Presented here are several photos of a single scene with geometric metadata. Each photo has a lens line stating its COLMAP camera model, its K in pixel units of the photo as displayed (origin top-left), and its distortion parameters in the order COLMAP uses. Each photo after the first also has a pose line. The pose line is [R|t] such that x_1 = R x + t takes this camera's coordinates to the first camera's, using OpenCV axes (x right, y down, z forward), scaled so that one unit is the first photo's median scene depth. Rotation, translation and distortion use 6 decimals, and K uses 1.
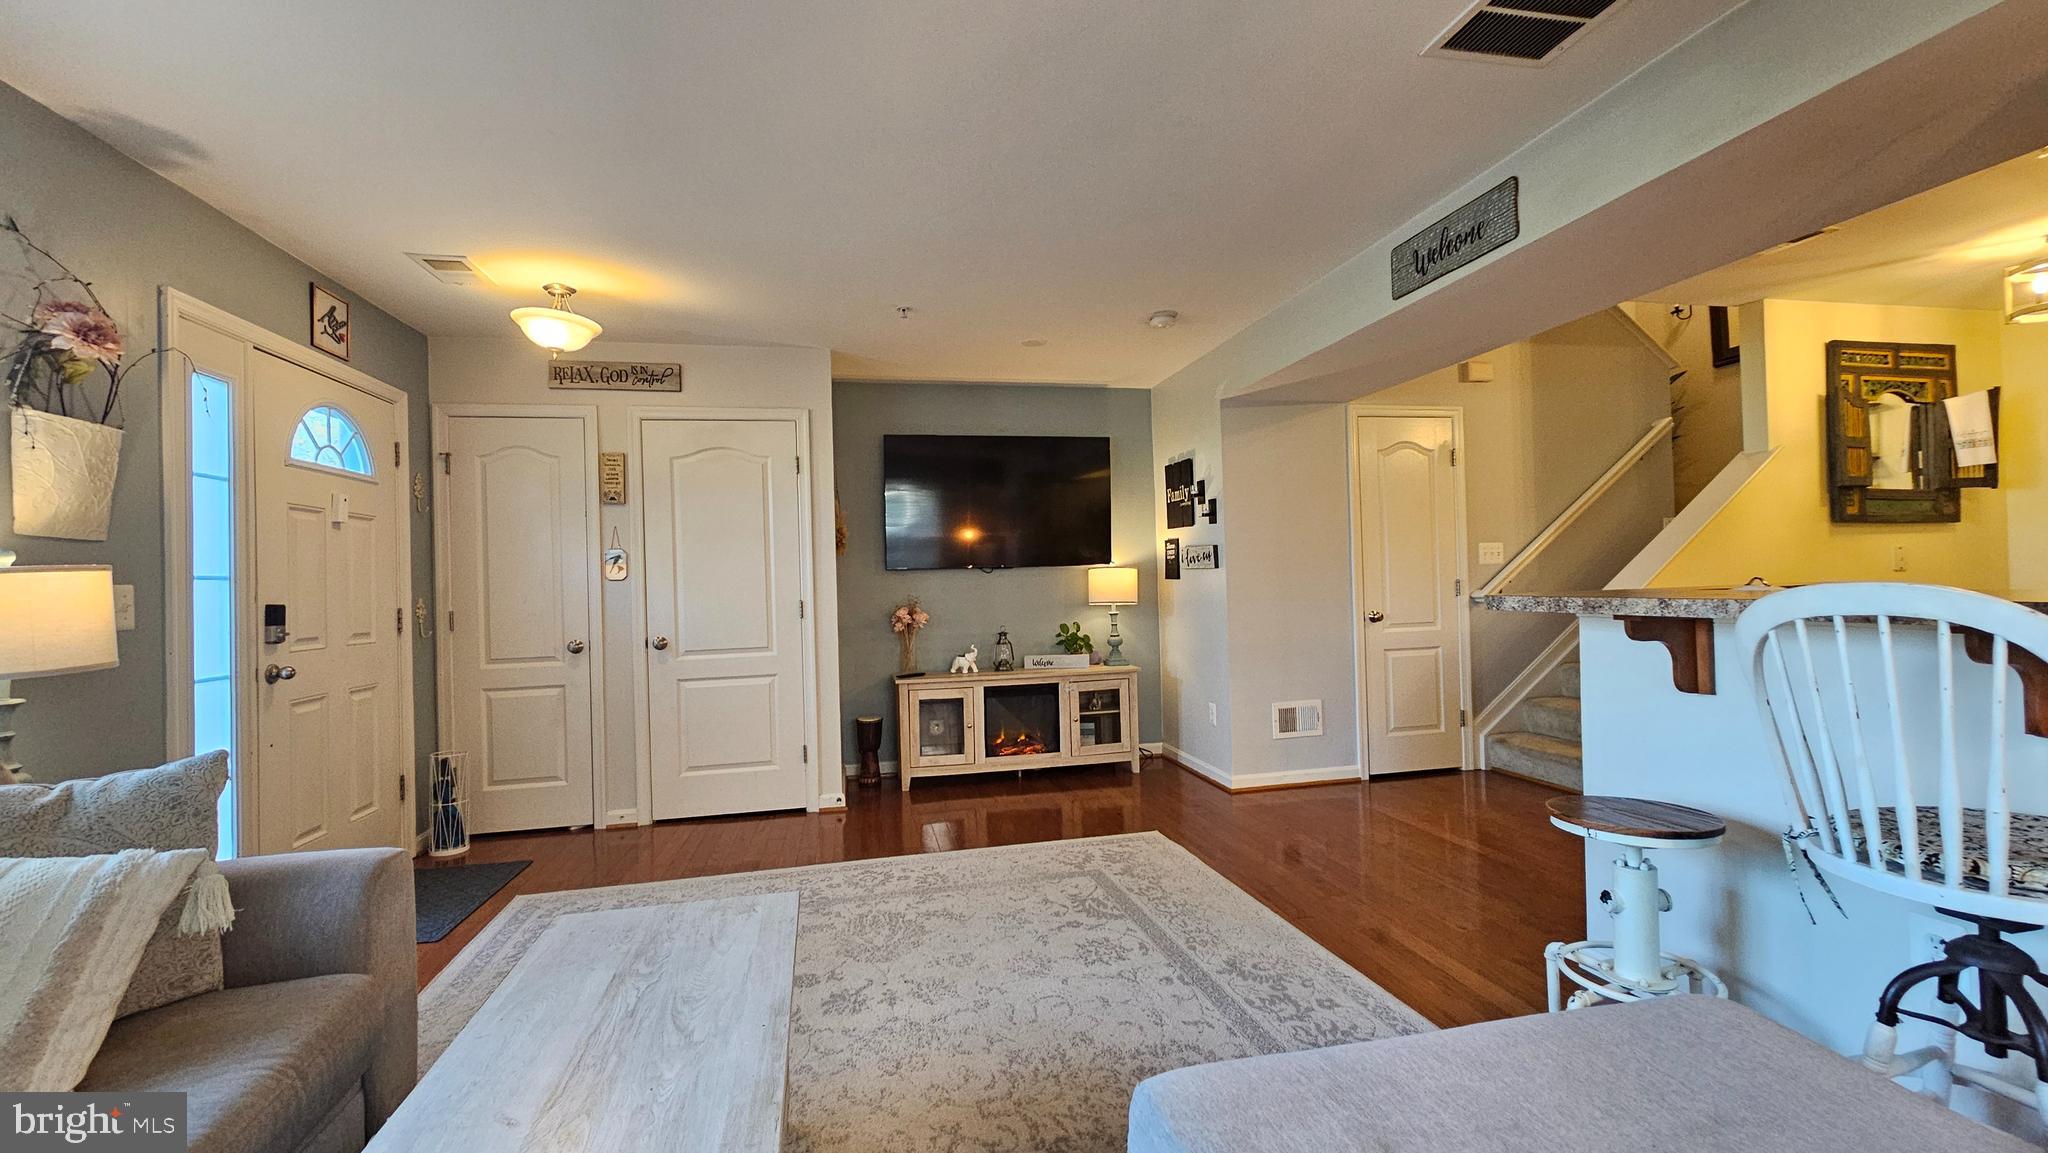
lens RADIAL K [[840.1, 0, 1025.0], [0, 840.1, 574.7], [0, 0, 1]] dist [-0.001369, -0.001019]
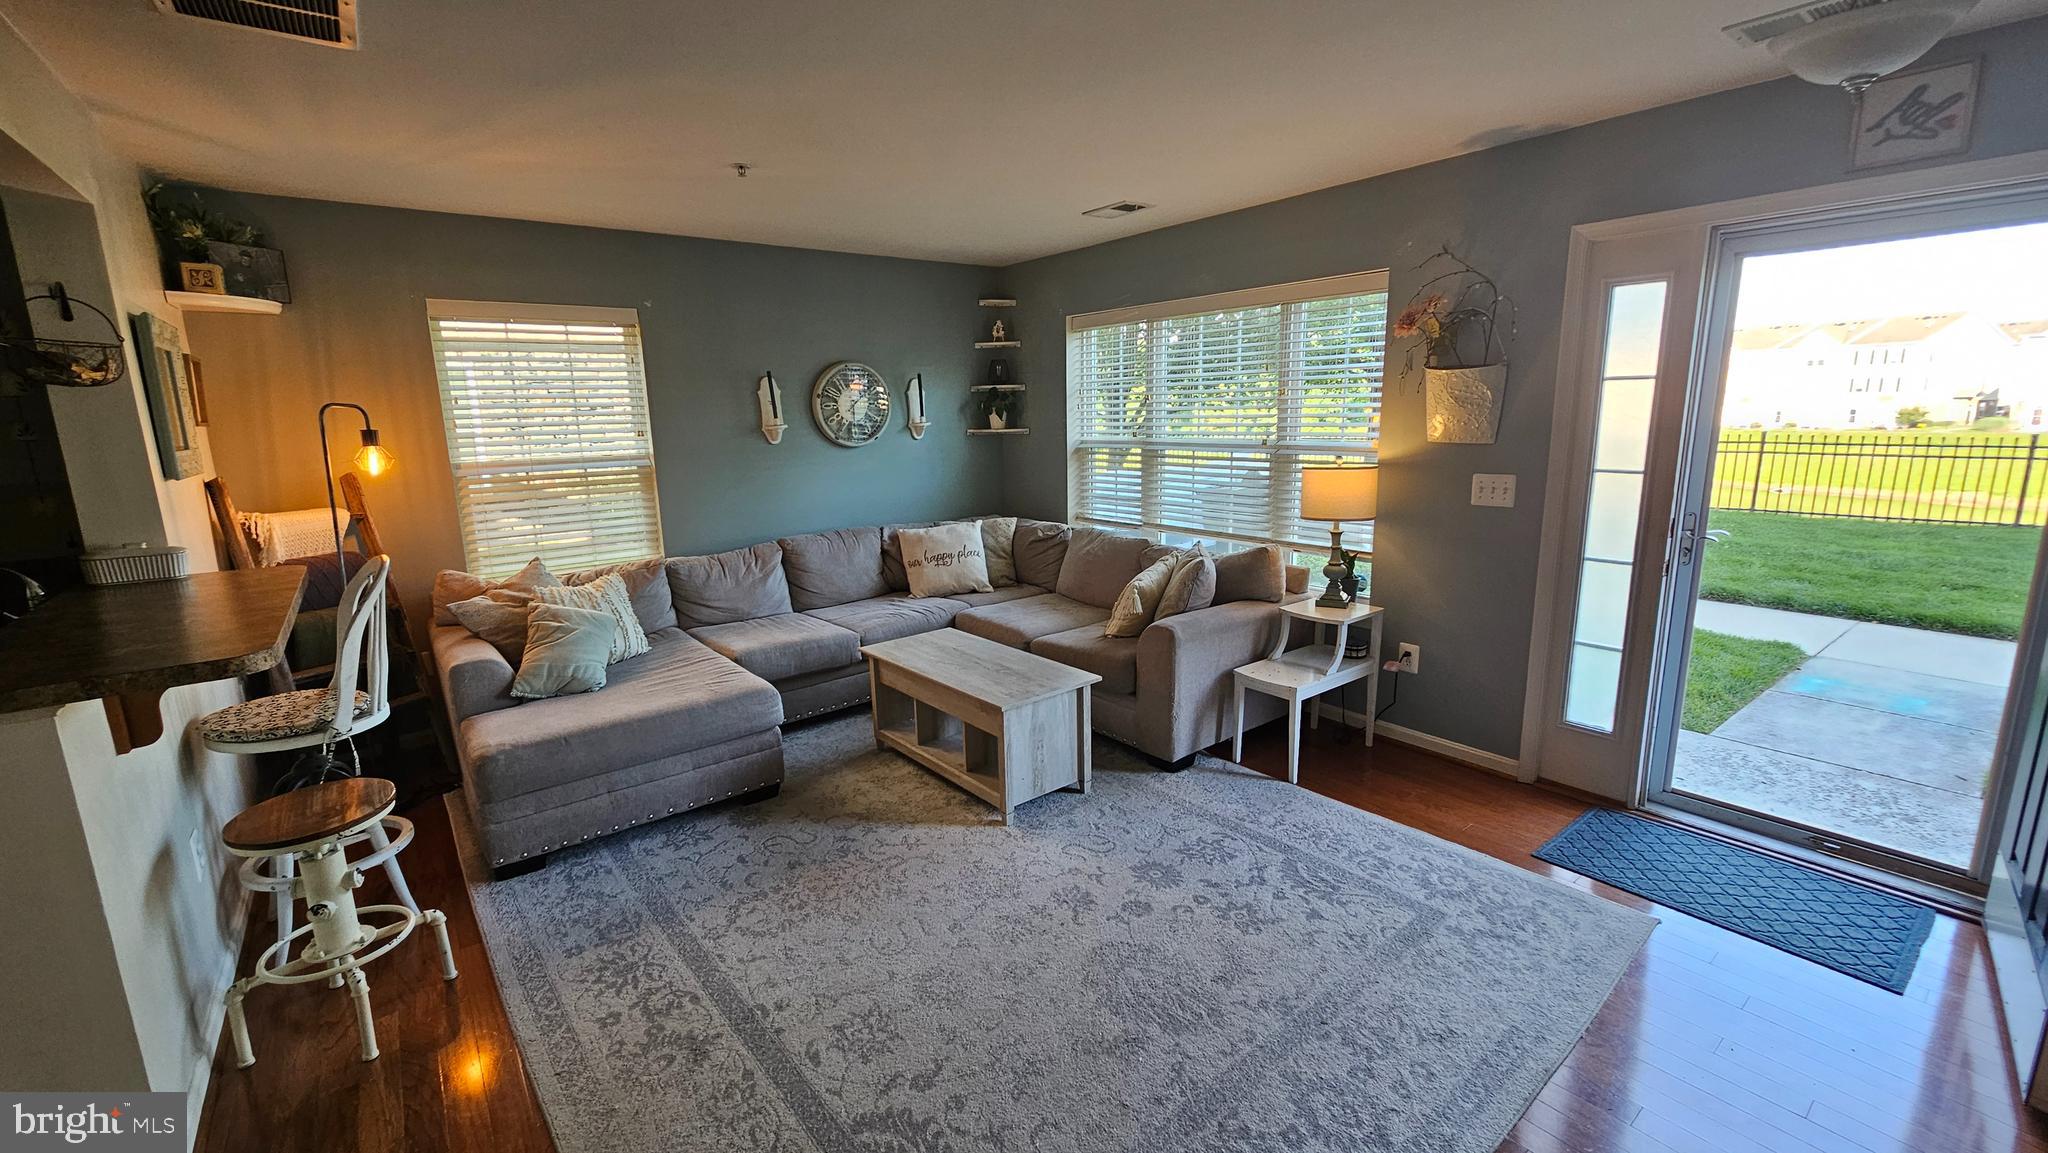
lens RADIAL K [[840.1, 0, 1033.1], [0, 840.1, 574.5], [0, 0, 1]] dist [-0.001369, -0.001019]
pose [[-0.894606, 0.135044, -0.425962, 0.224289], [0.053893, 0.978890, 0.197155, -0.125748], [0.443594, 0.153419, -0.882999, 1.664386]]
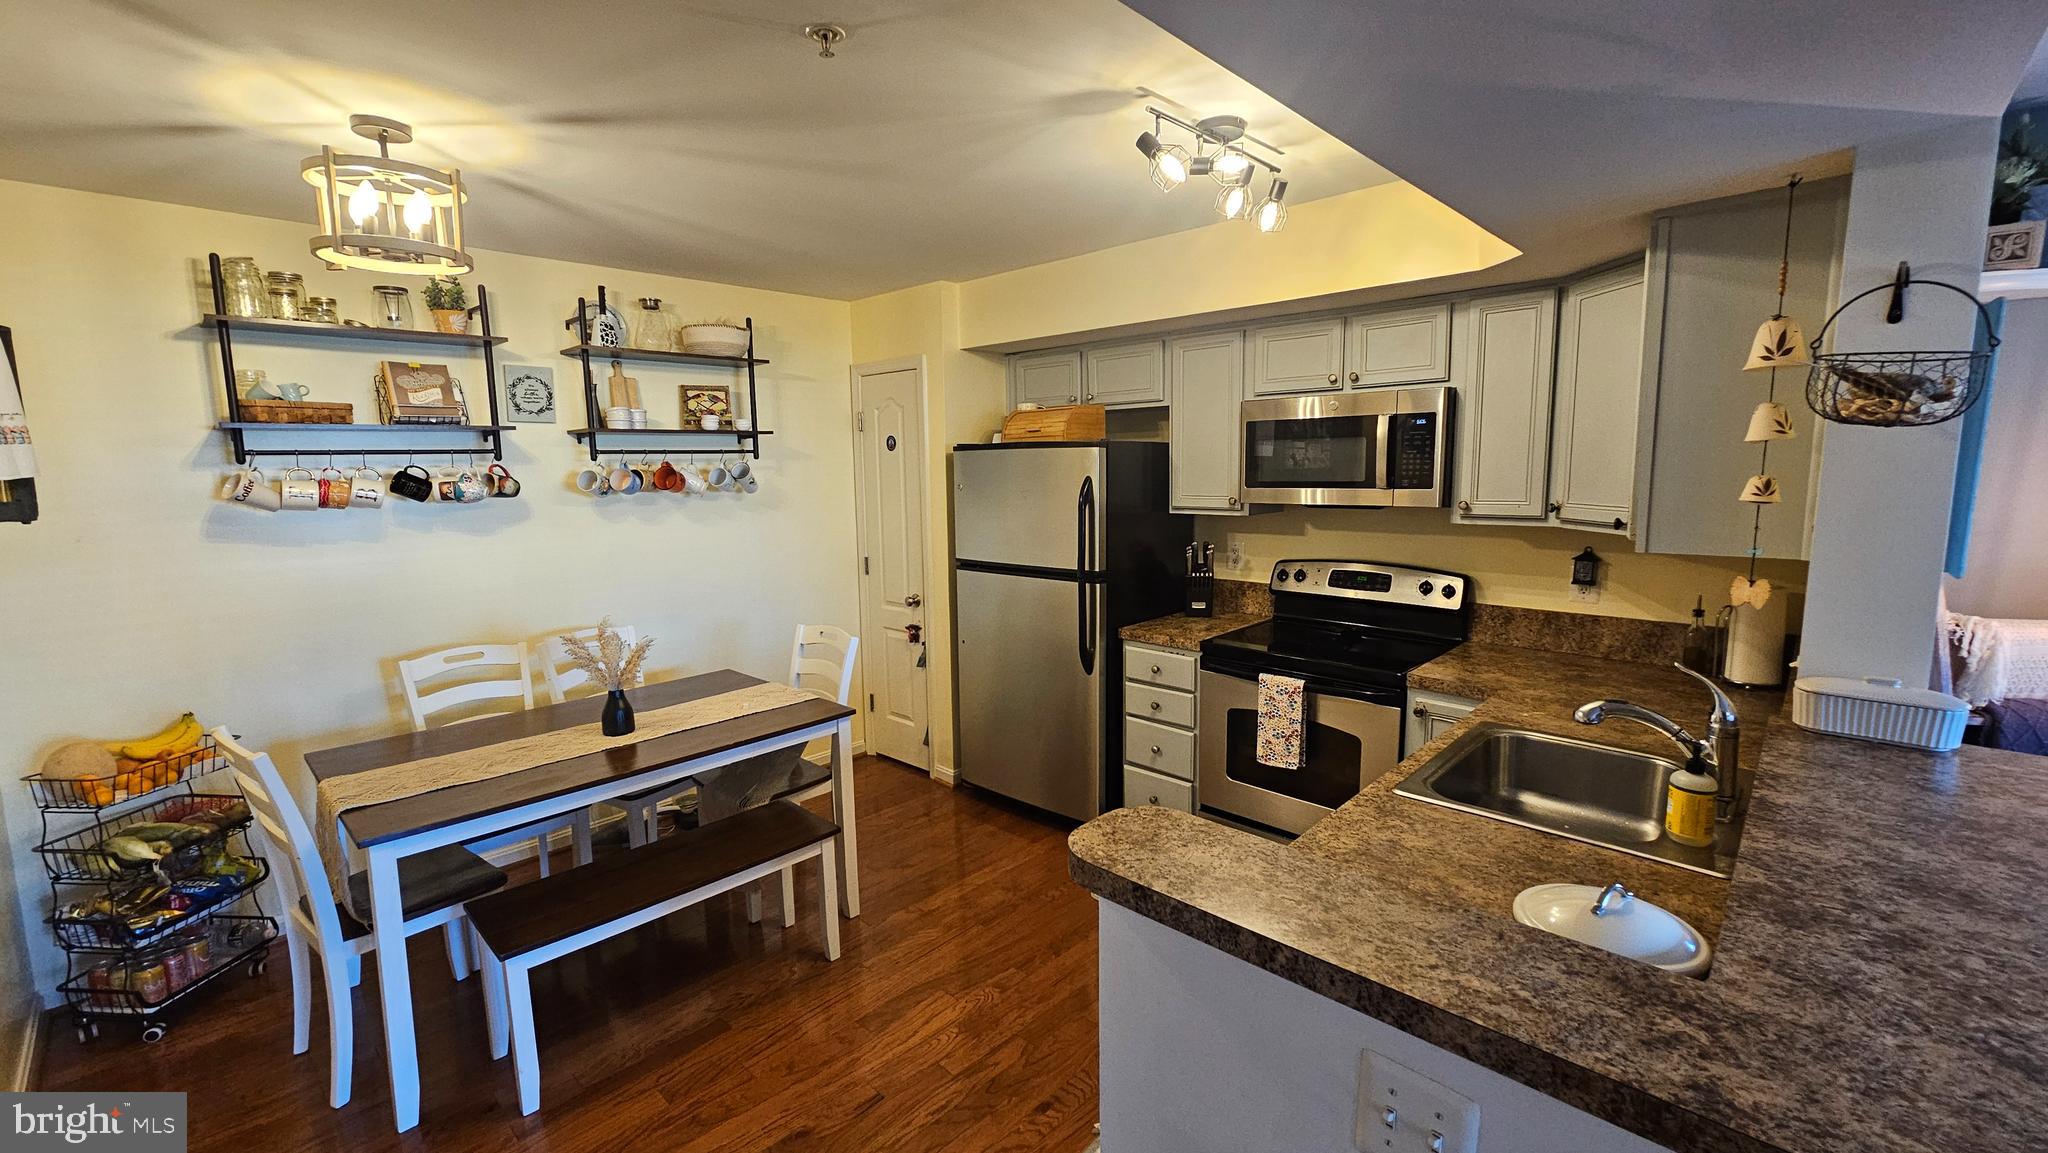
lens RADIAL K [[840.1, 0, 1025.1], [0, 840.1, 576.2], [0, 0, 1]] dist [-0.001369, -0.001019]
pose [[-0.565221, -0.072192, 0.821775, 0.567917], [0.024967, 0.994210, 0.104513, -0.171998], [-0.824562, 0.079590, -0.560146, 1.210221]]
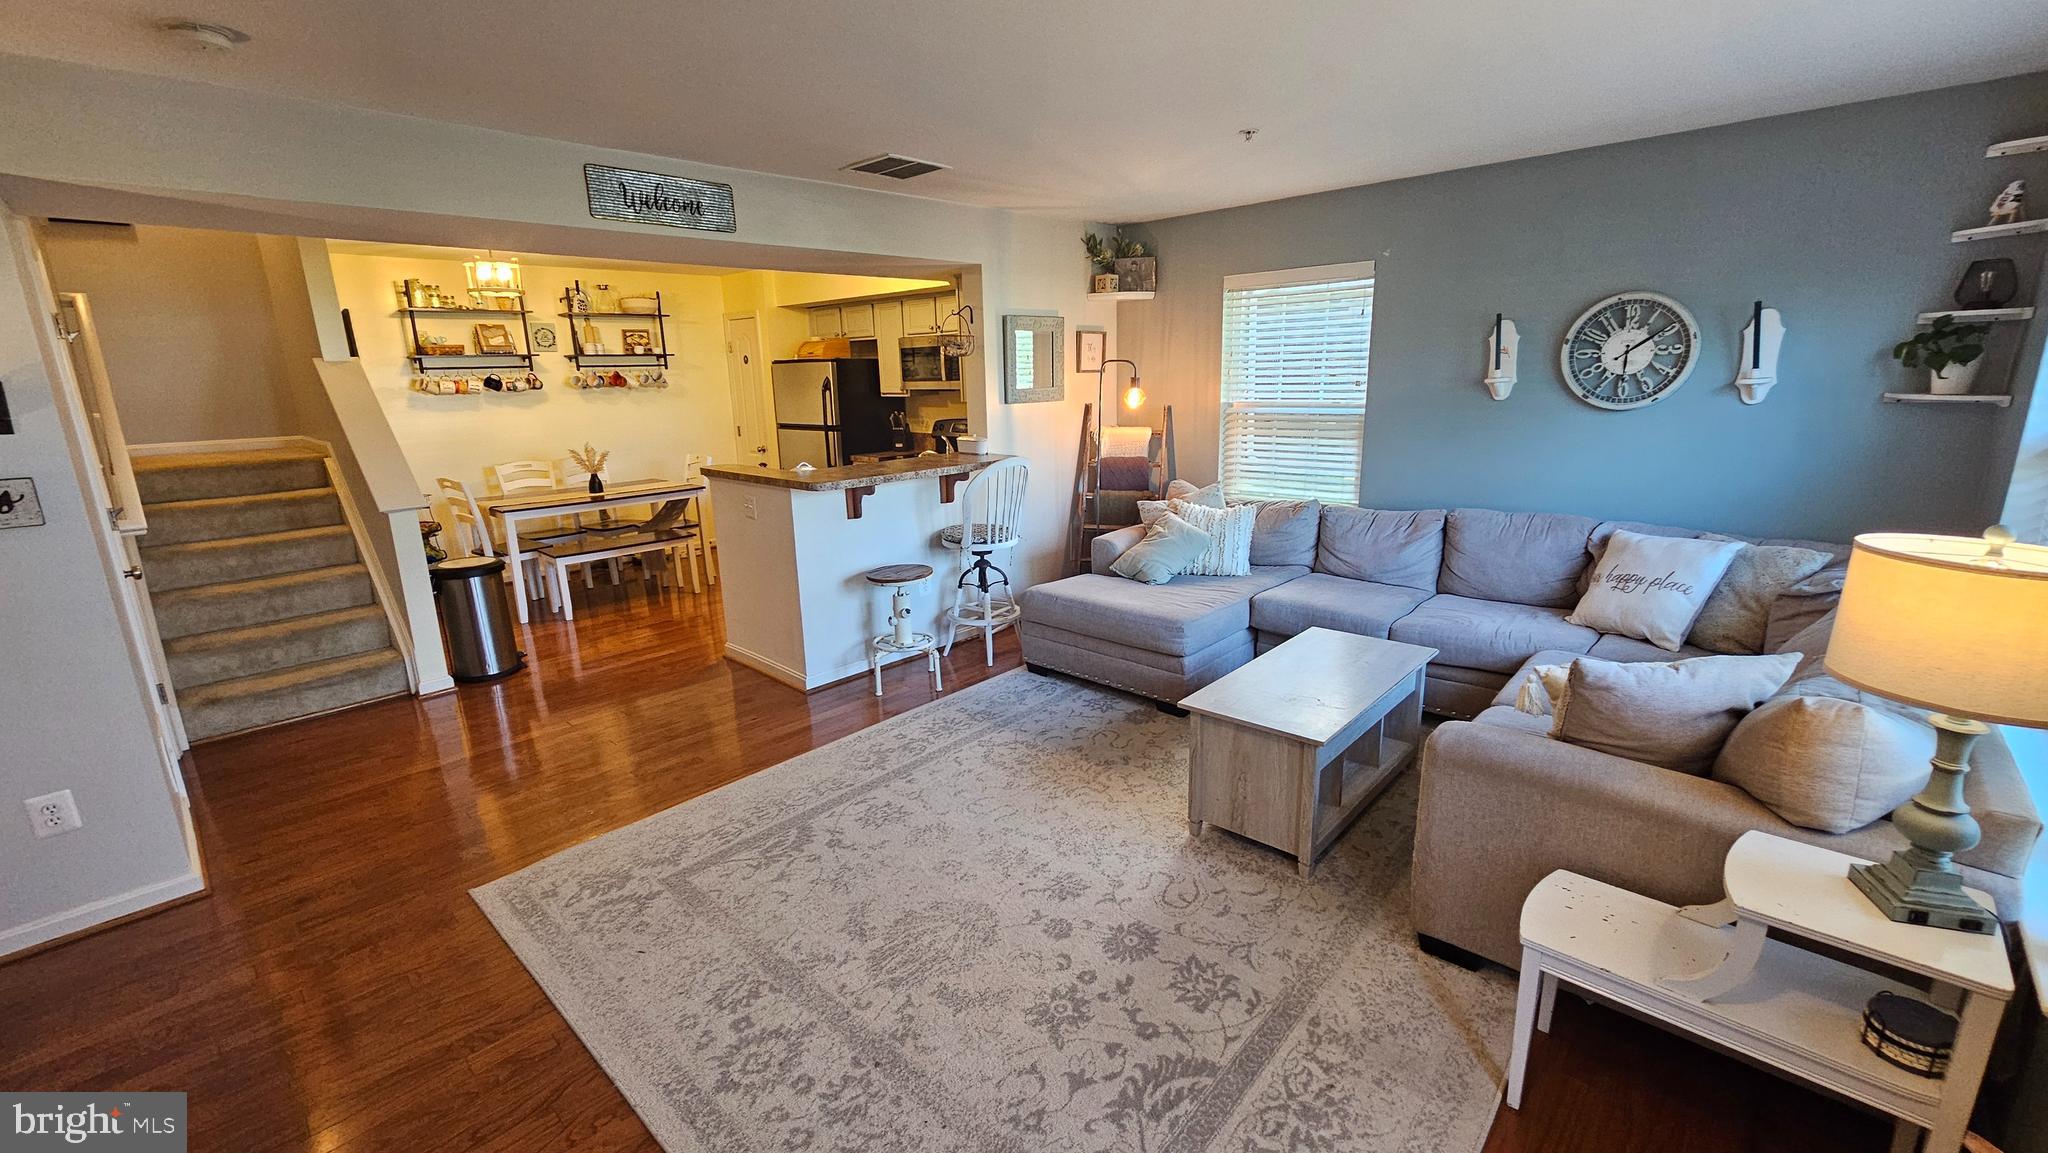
lens RADIAL K [[840.1, 0, 1022.3], [0, 840.1, 581.1], [0, 0, 1]] dist [-0.001369, -0.001019]
pose [[-0.563988, -0.158265, 0.810475, -0.888331], [0.033234, 0.976317, 0.213777, -0.108751], [-0.825114, 0.147502, -0.545371, 1.389667]]
